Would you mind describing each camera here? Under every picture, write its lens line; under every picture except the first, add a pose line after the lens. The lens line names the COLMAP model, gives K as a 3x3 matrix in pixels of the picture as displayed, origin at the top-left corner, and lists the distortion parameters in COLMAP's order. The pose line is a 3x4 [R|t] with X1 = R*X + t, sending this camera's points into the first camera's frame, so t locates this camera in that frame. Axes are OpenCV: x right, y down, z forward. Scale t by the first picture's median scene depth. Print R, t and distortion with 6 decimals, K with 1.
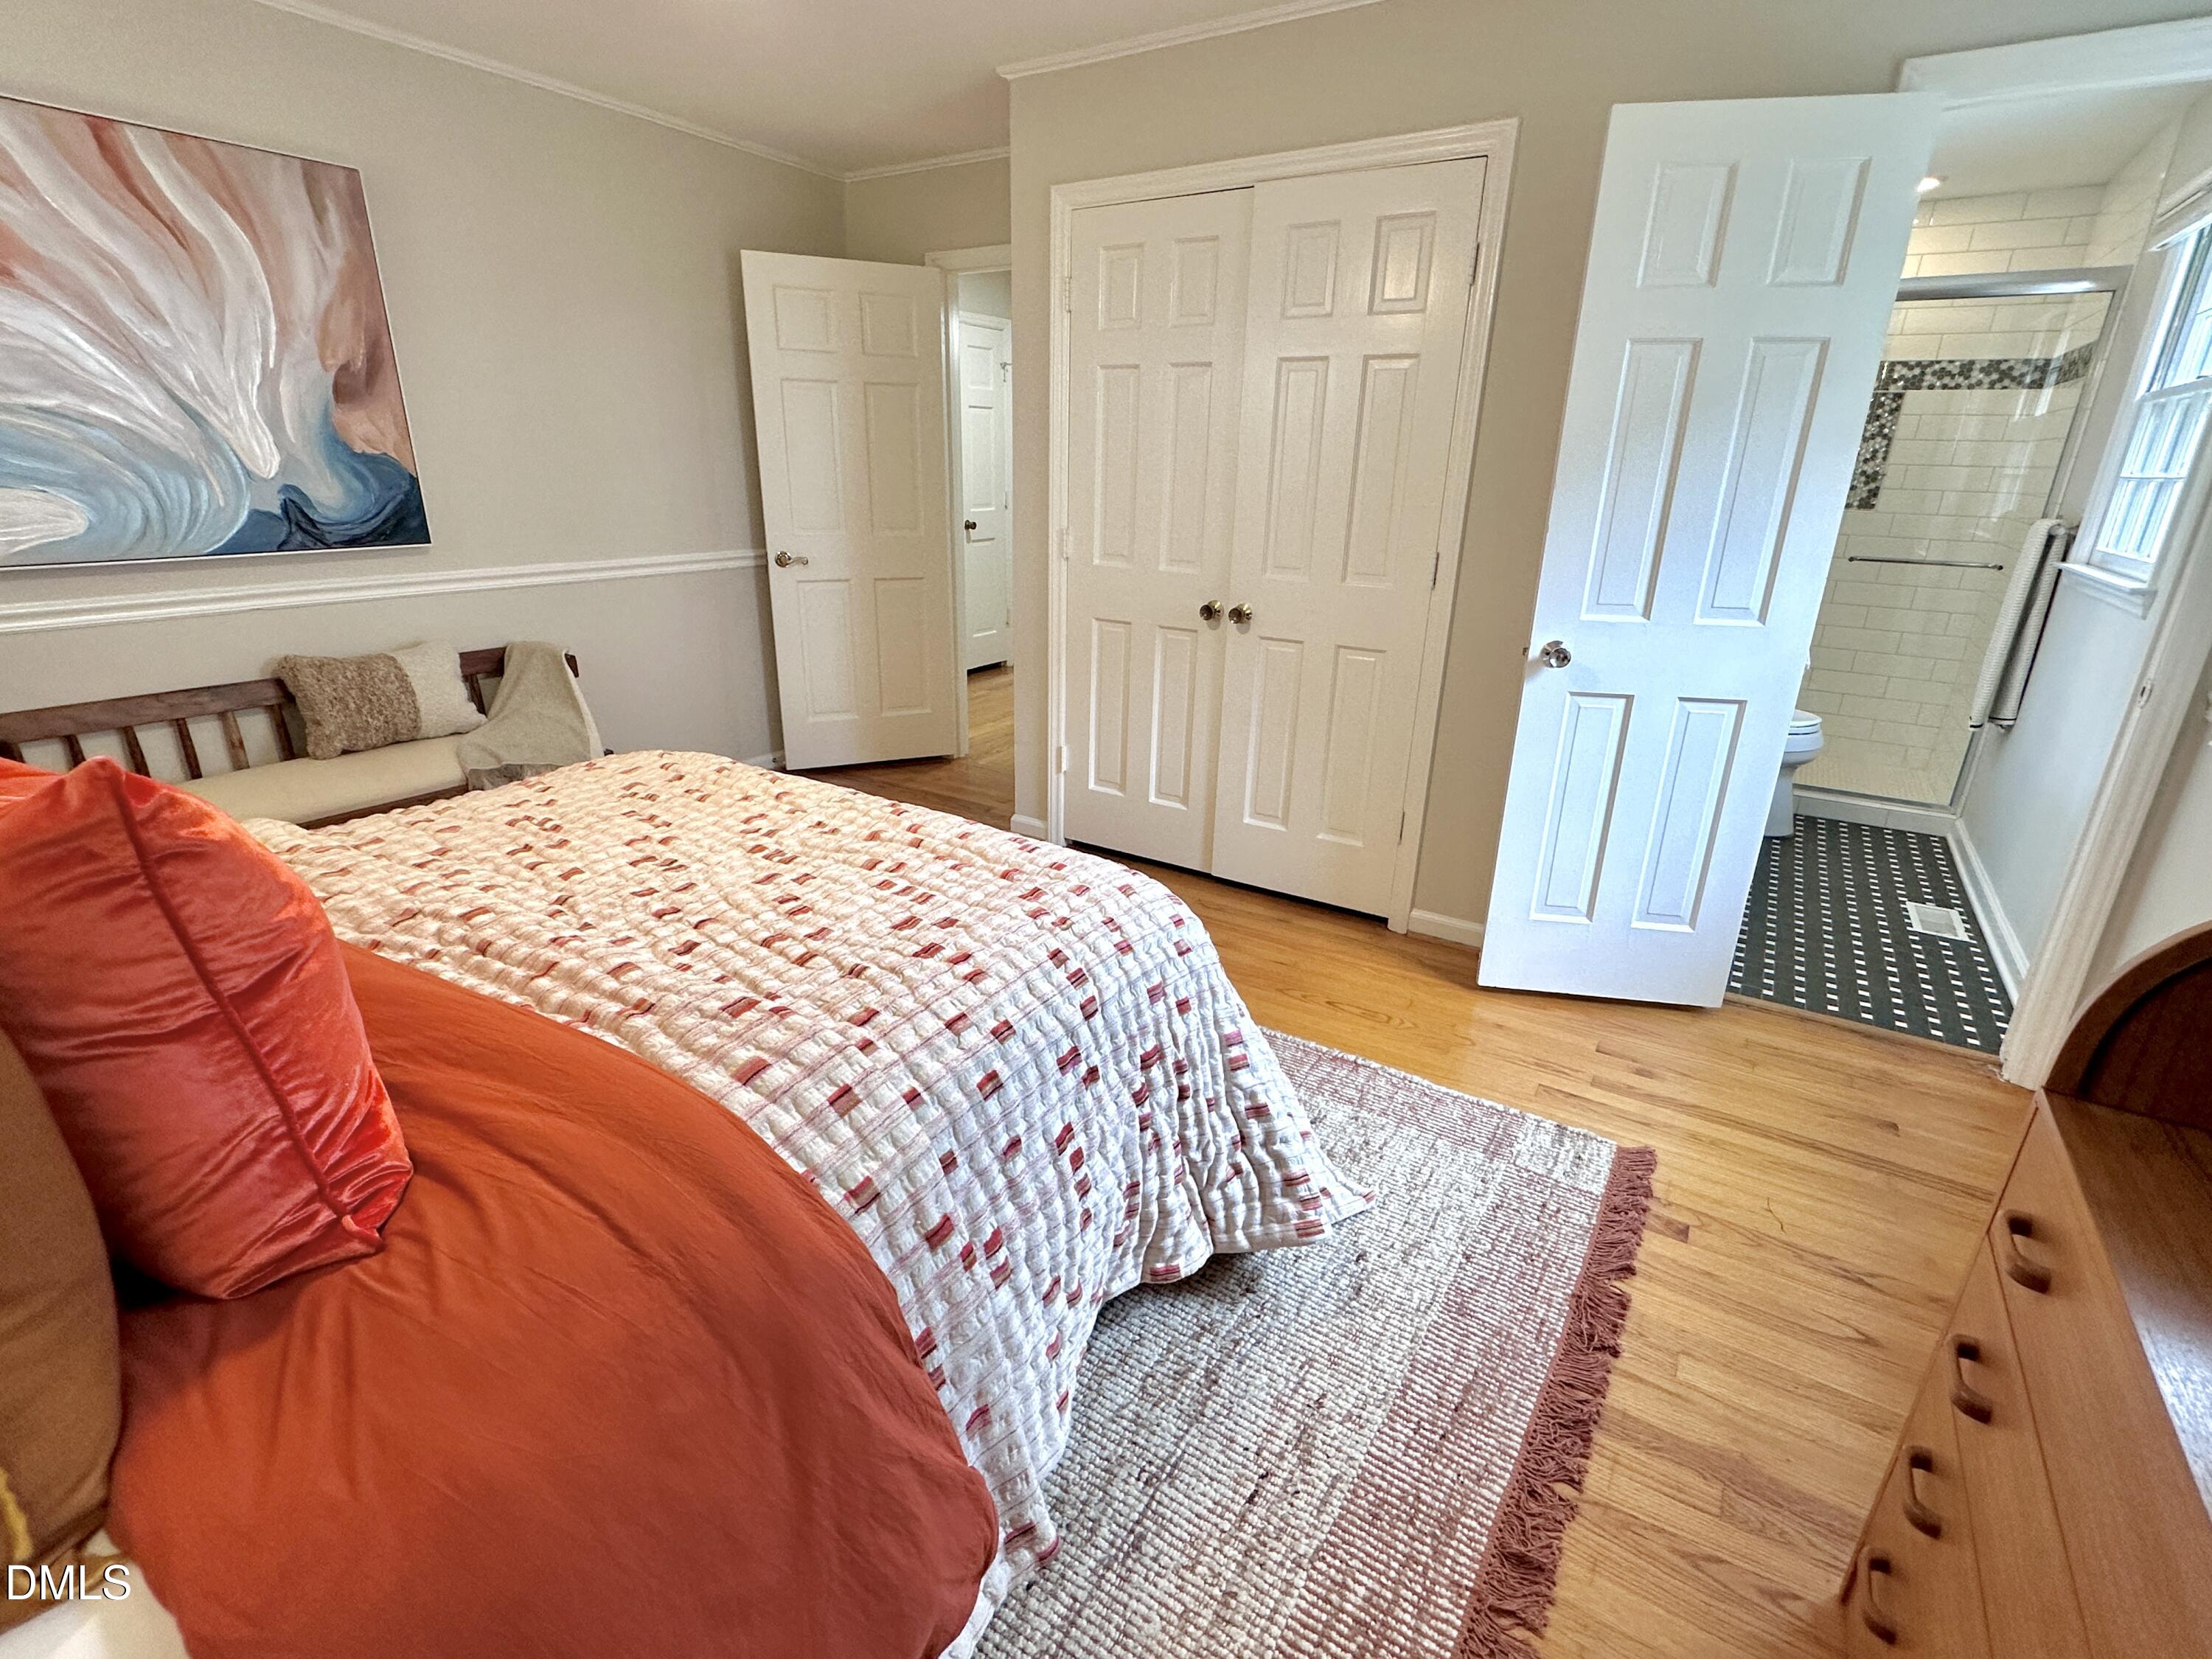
lens RADIAL K [[1036.1, 0, 1120.6], [0, 1036.1, 837.3], [0, 0, 1]] dist [-0.003952, -0.000772]
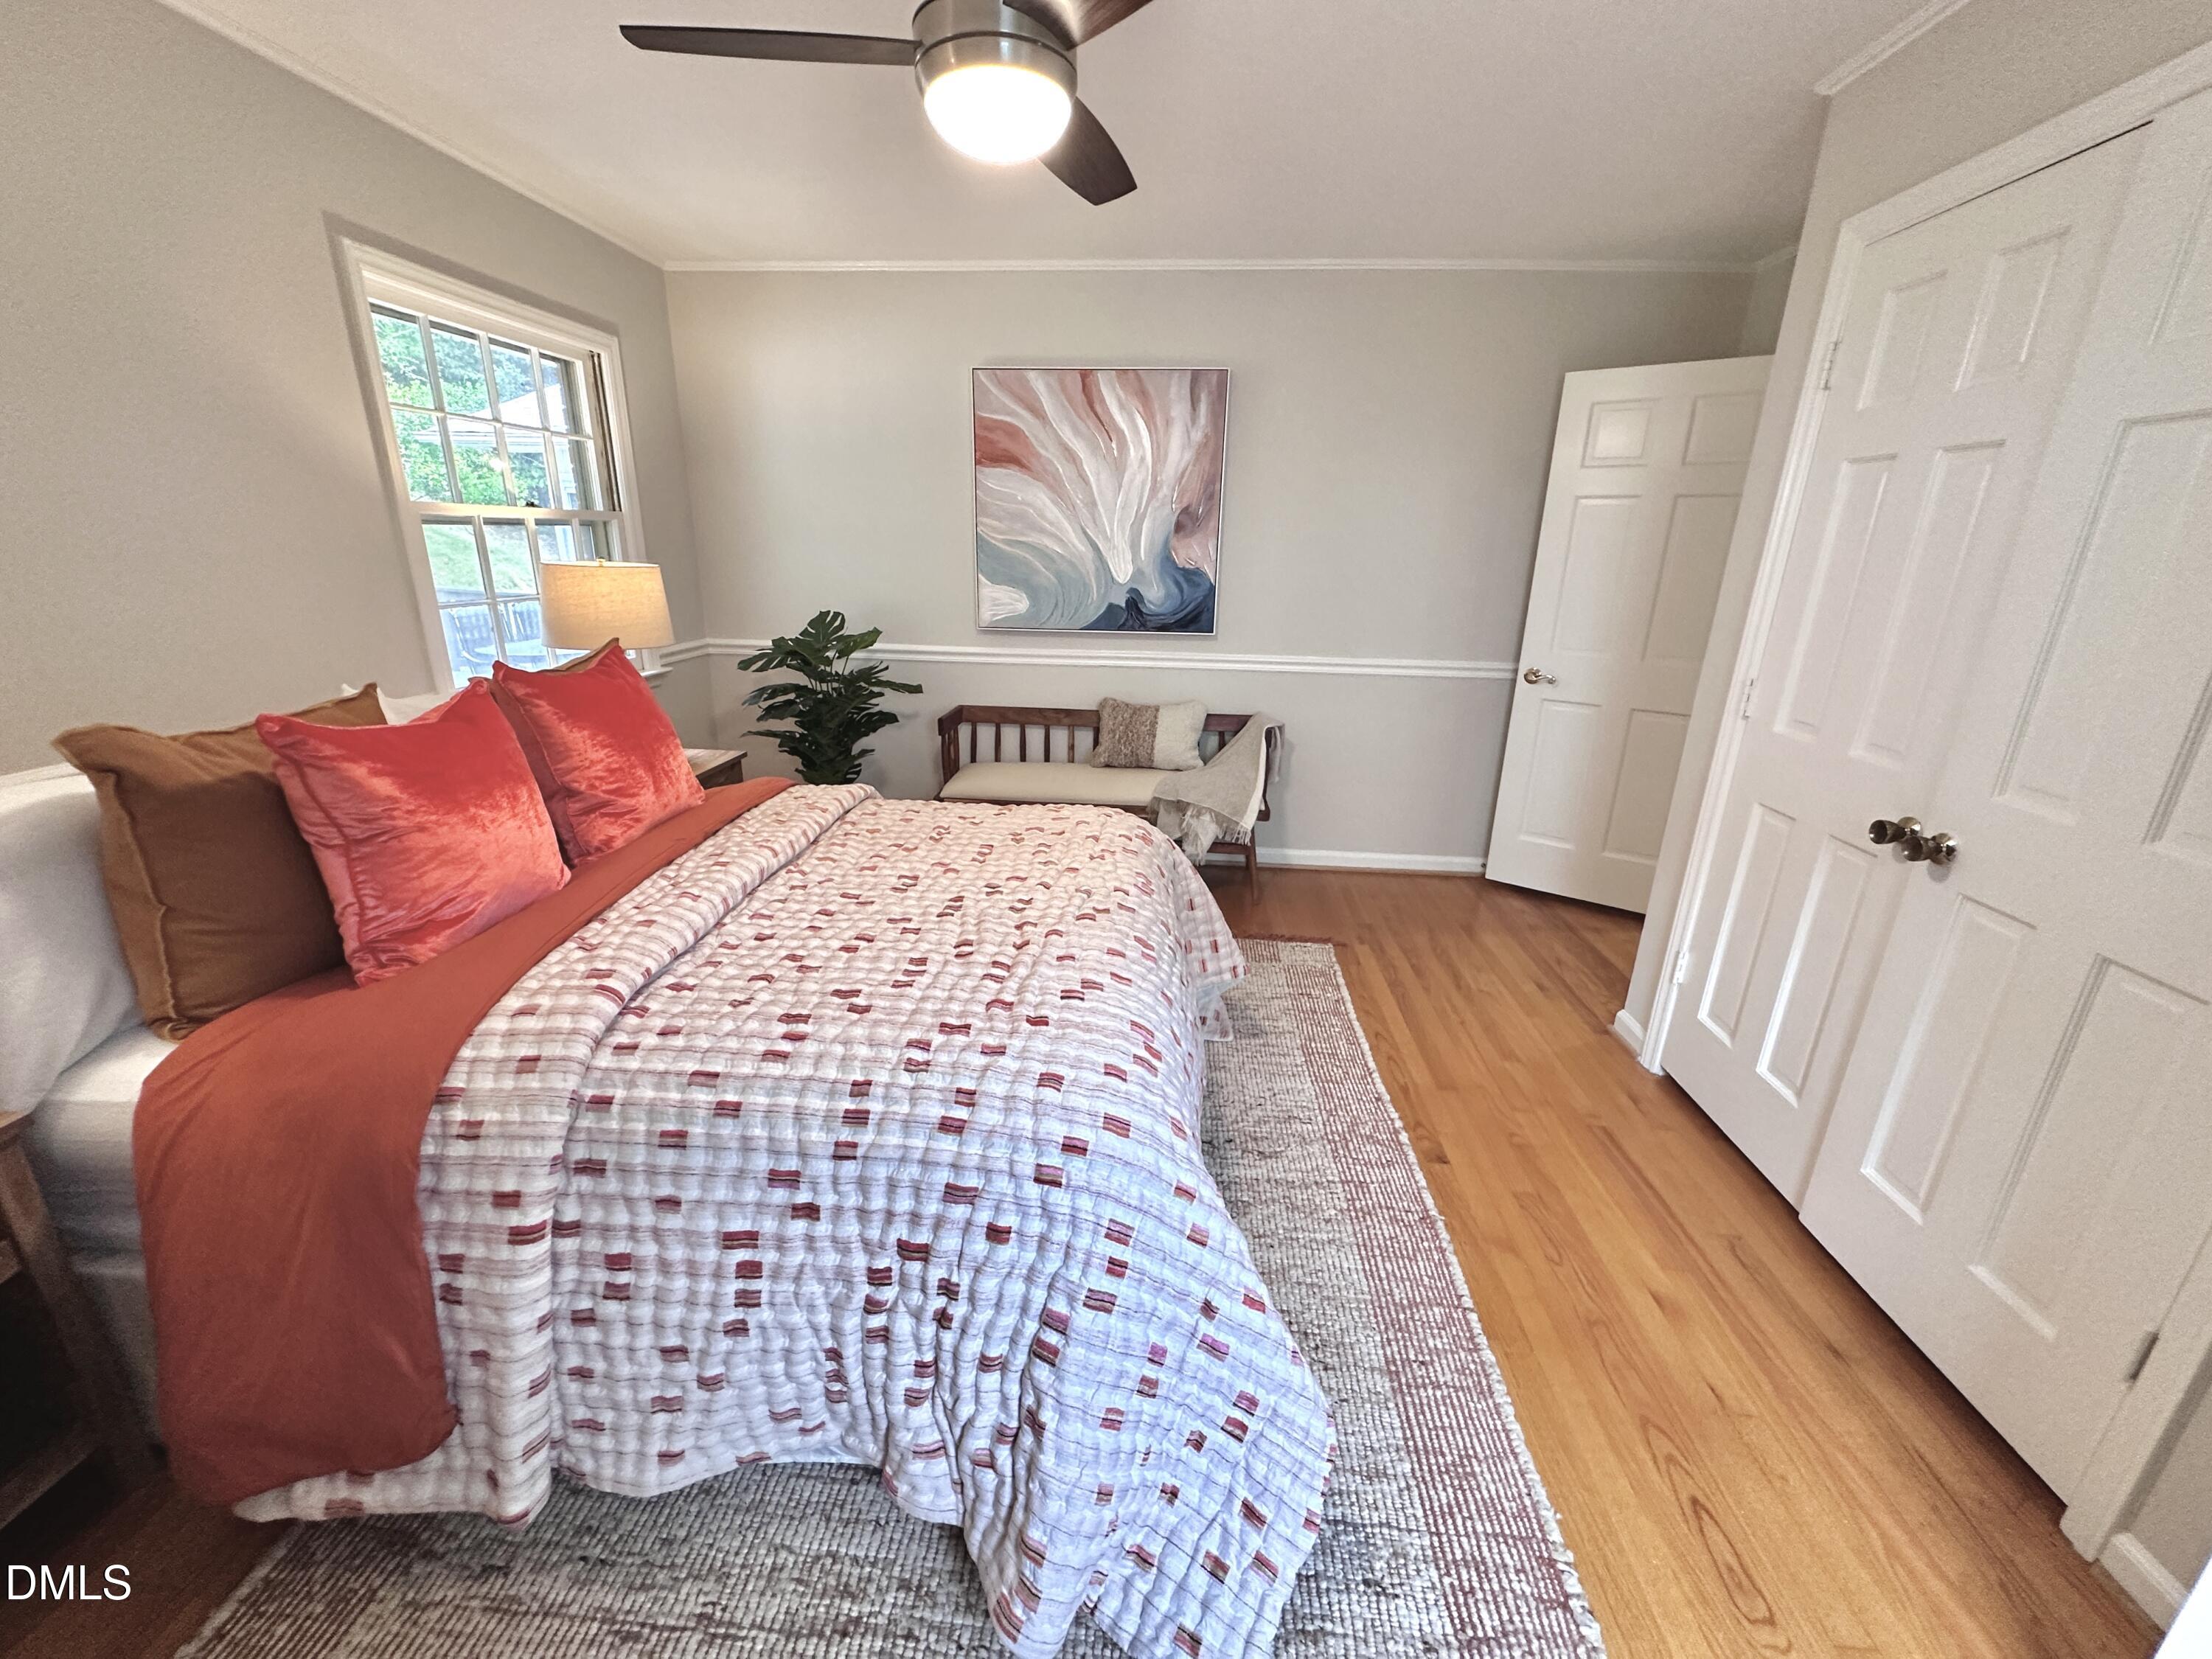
lens RADIAL K [[896.6, 0, 1104.6], [0, 896.6, 828.9], [0, 0, 1]] dist [-0.003493, 0.000386]
pose [[0.459469, 0.260106, -0.849254, 0.395542], [-0.314489, 0.941858, 0.118322, -0.162354], [0.830653, 0.212716, 0.514555, 0.393977]]
